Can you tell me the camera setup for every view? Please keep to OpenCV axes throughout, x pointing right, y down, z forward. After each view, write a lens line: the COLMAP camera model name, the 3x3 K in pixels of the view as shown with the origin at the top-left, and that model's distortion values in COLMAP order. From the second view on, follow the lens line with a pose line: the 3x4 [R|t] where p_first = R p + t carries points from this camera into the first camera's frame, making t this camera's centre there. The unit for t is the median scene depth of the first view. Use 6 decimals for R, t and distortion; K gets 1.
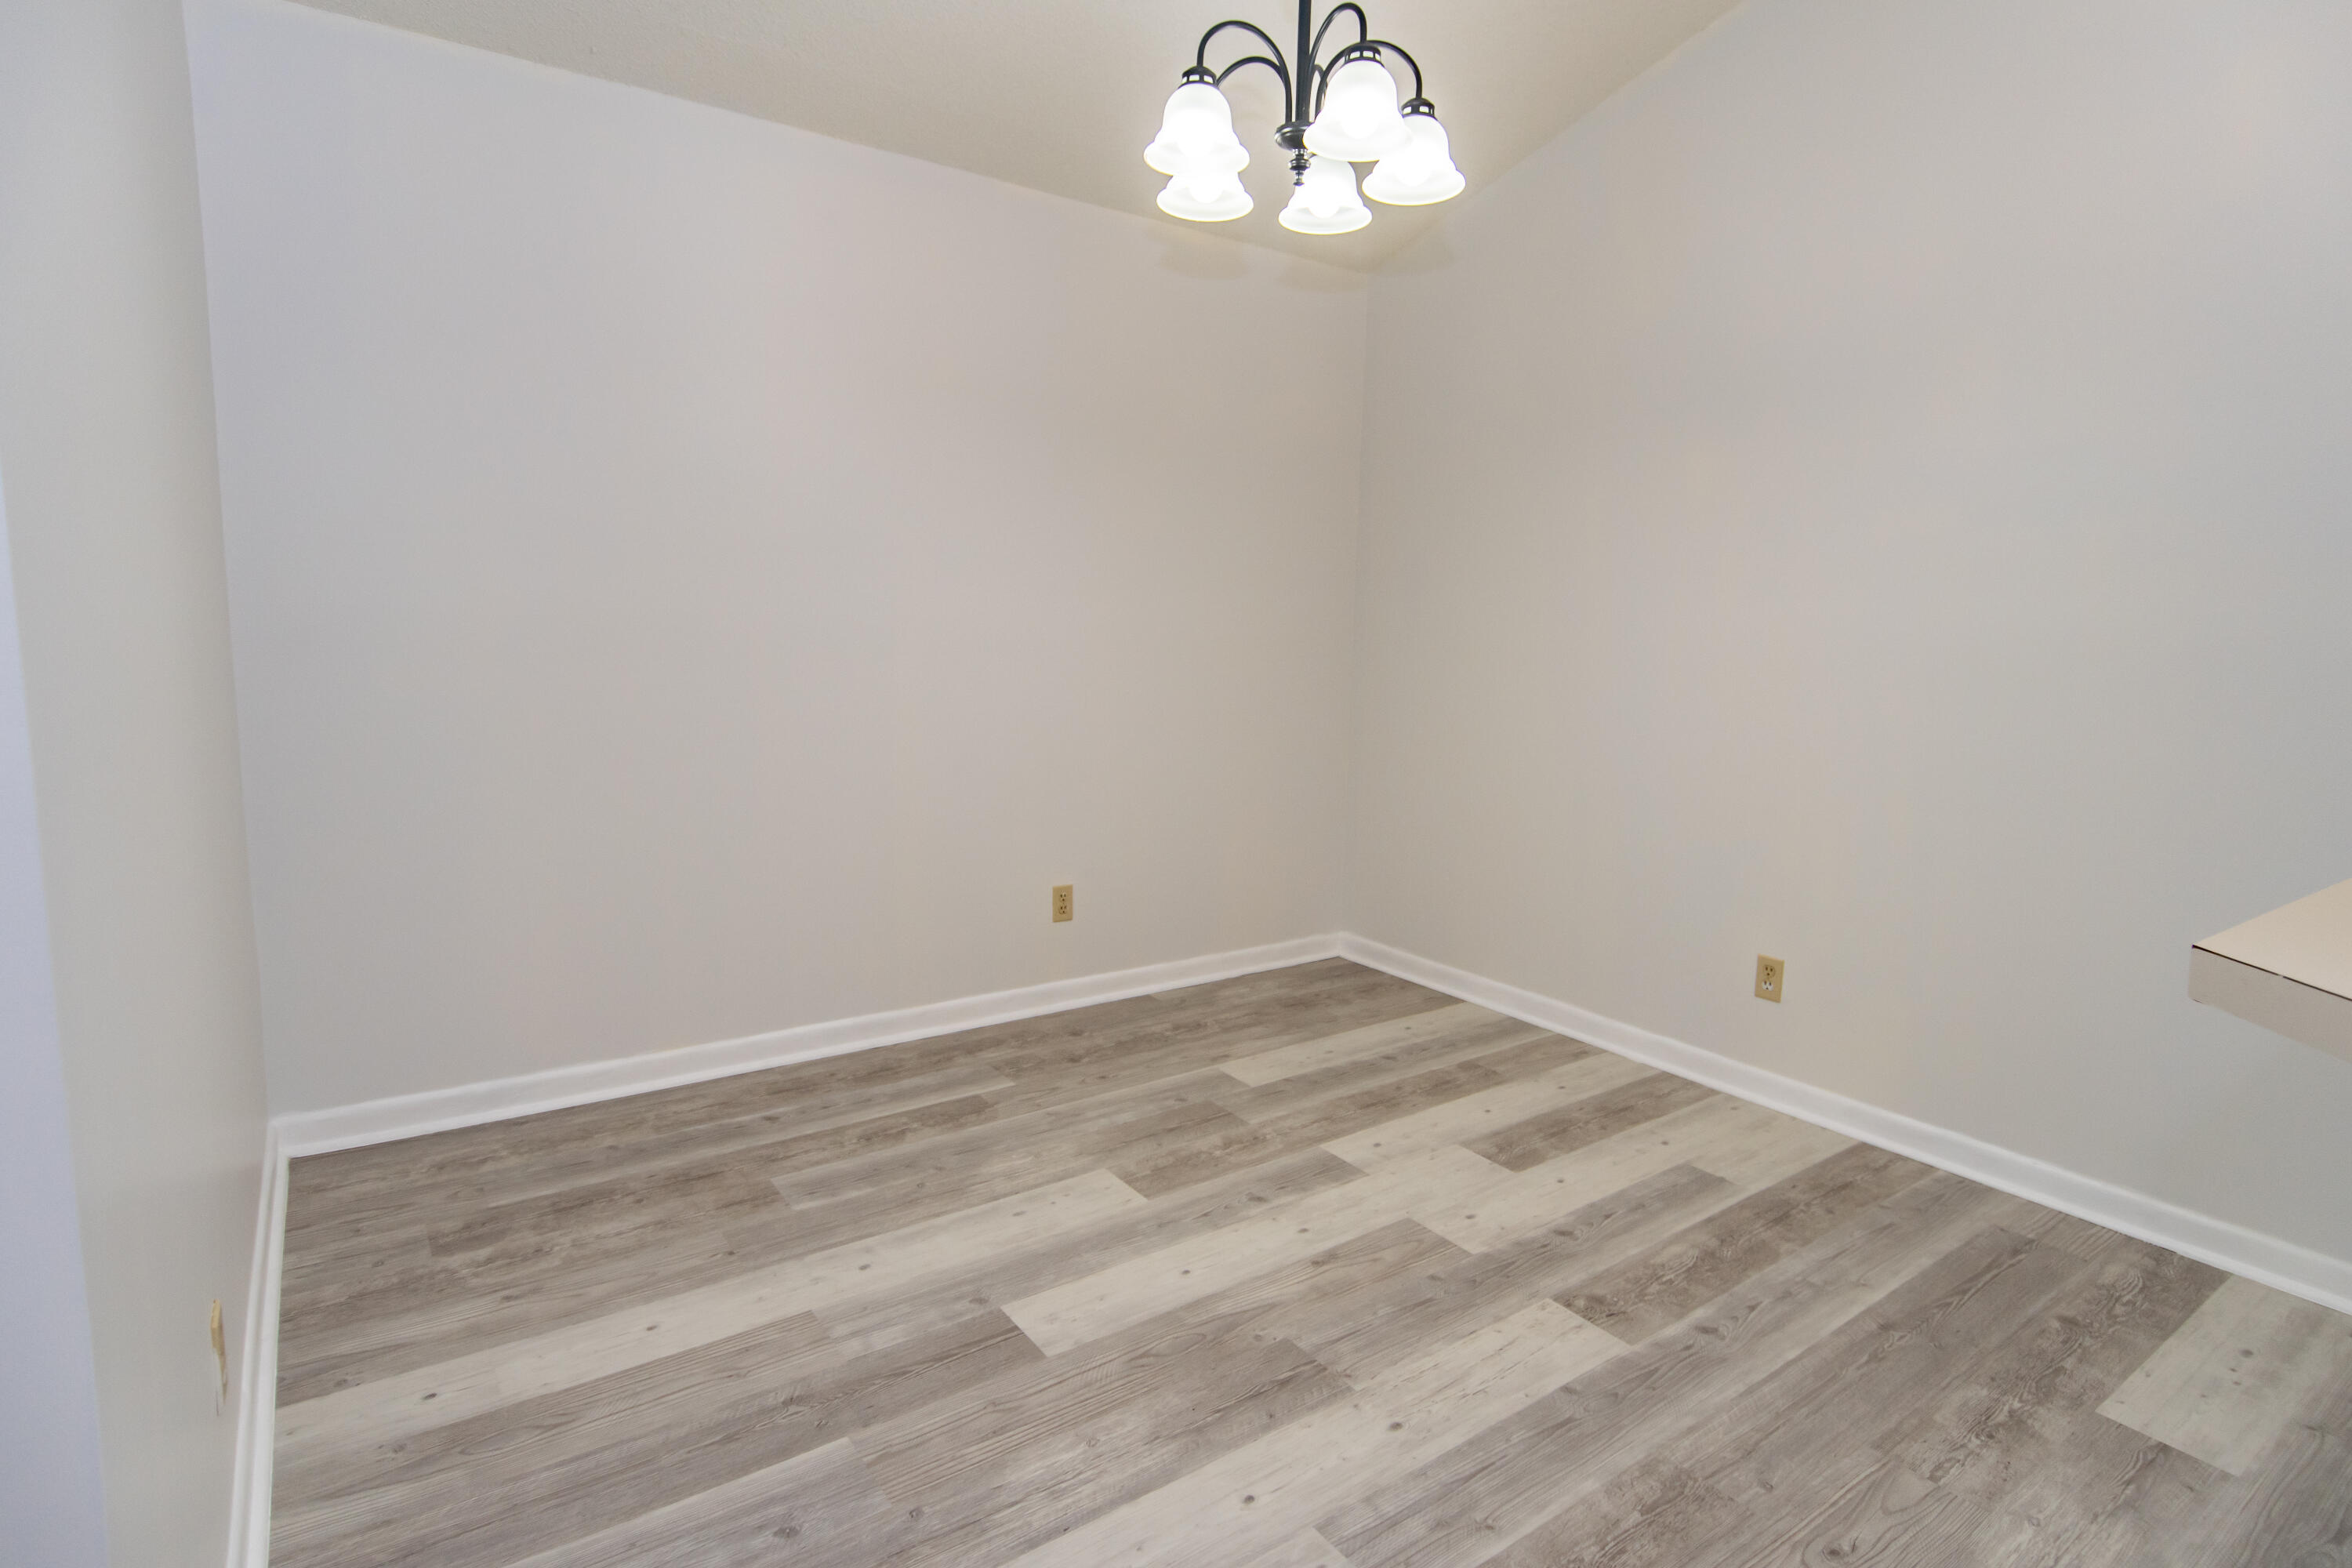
lens RADIAL K [[1214.6, 0, 1197.6], [0, 1214.6, 767.3], [0, 0, 1]] dist [0.020010, -0.016183]
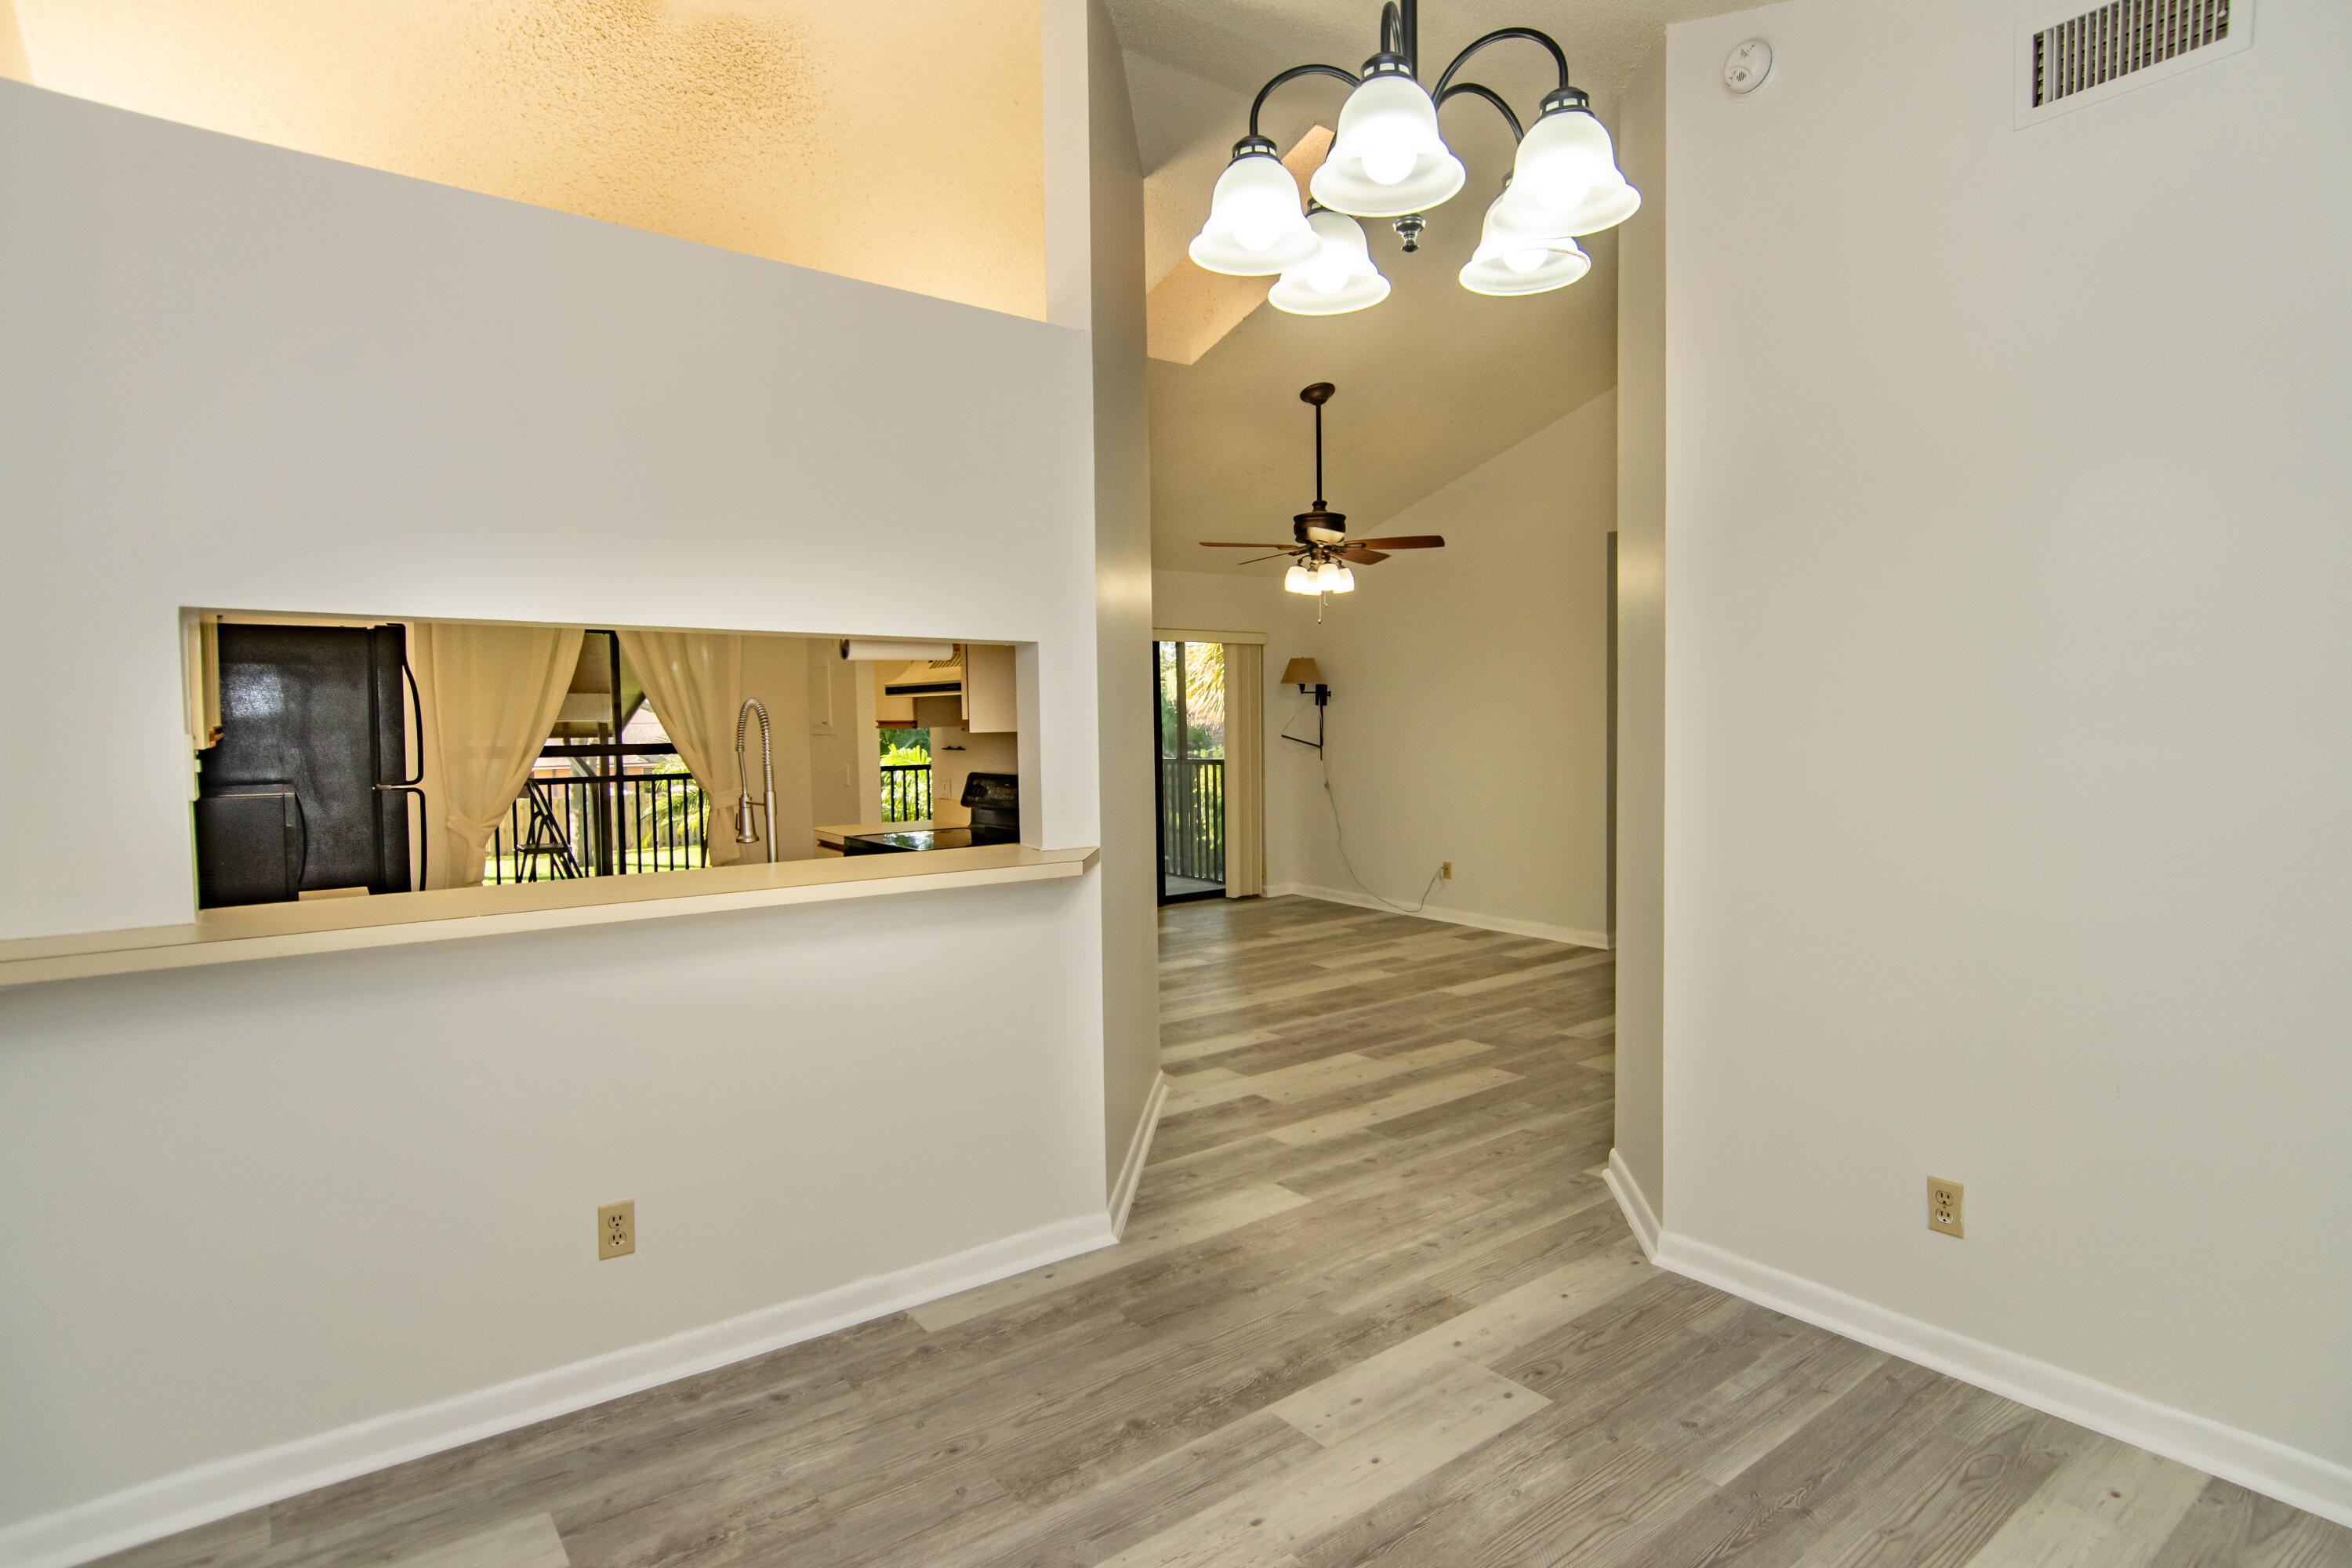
lens RADIAL K [[1214.6, 0, 1197.6], [0, 1214.6, 767.3], [0, 0, 1]] dist [0.020010, -0.016183]
pose [[-0.999412, -0.010563, -0.032628, 0.269370], [-0.015926, 0.985529, 0.168755, -0.334169], [0.030373, 0.169175, -0.985118, 2.049548]]
